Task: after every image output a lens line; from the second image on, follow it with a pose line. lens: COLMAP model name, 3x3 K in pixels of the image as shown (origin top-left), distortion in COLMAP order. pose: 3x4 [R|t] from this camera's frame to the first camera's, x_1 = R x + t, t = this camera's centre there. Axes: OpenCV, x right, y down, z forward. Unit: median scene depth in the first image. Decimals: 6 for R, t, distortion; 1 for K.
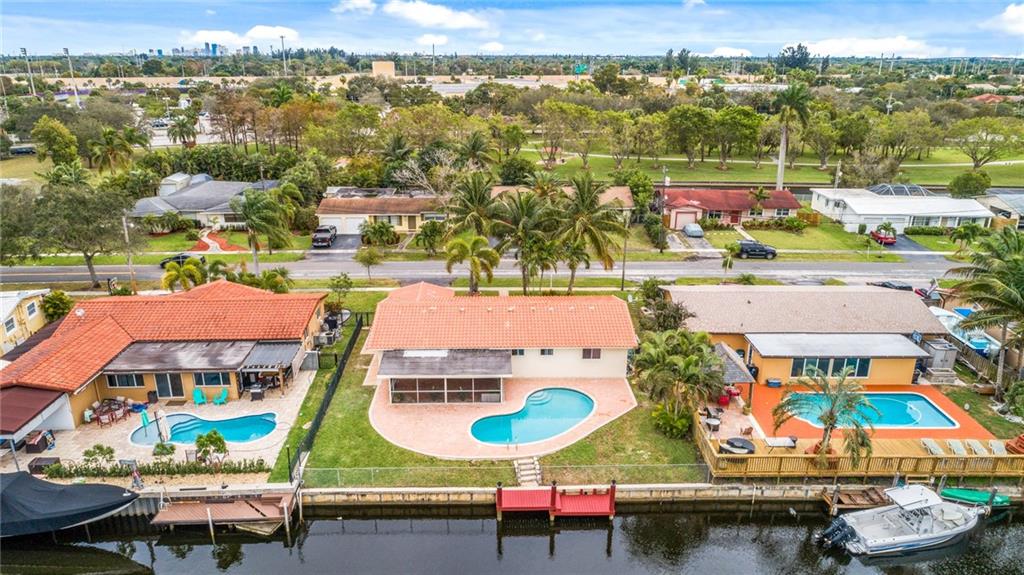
lens RADIAL K [[710.5, 0, 512.0], [0, 710.5, 287.5], [0, 0, 1]] dist [0.001764, 0.000699]
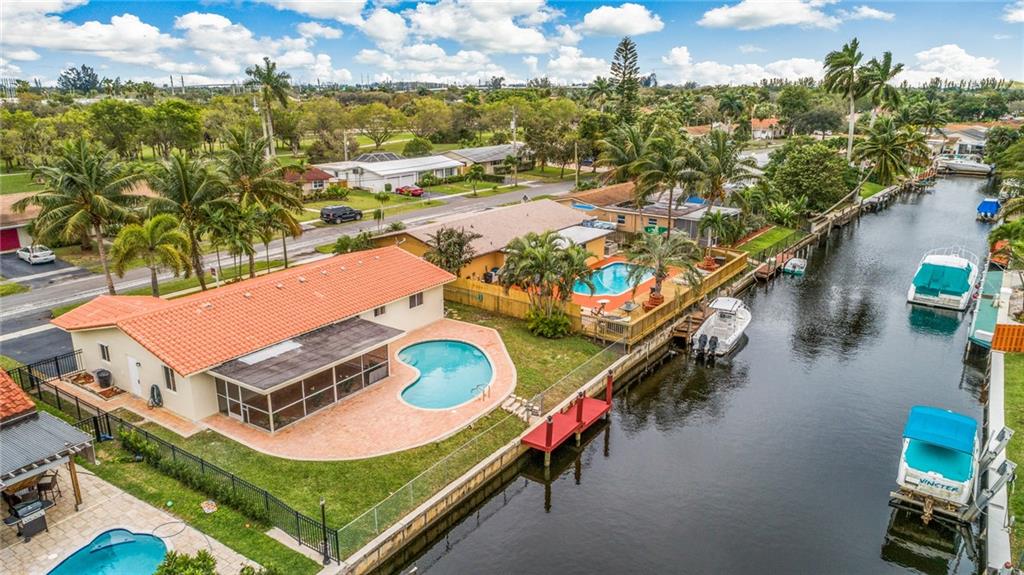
lens RADIAL K [[695.3, 0, 512.0], [0, 695.3, 287.5], [0, 0, 1]] dist [0.008104, 0.002894]
pose [[0.568363, -0.229840, 0.790024, -0.508004], [0.264103, 0.960343, 0.089388, 0.033949], [-0.779239, 0.157843, 0.606525, 0.399792]]
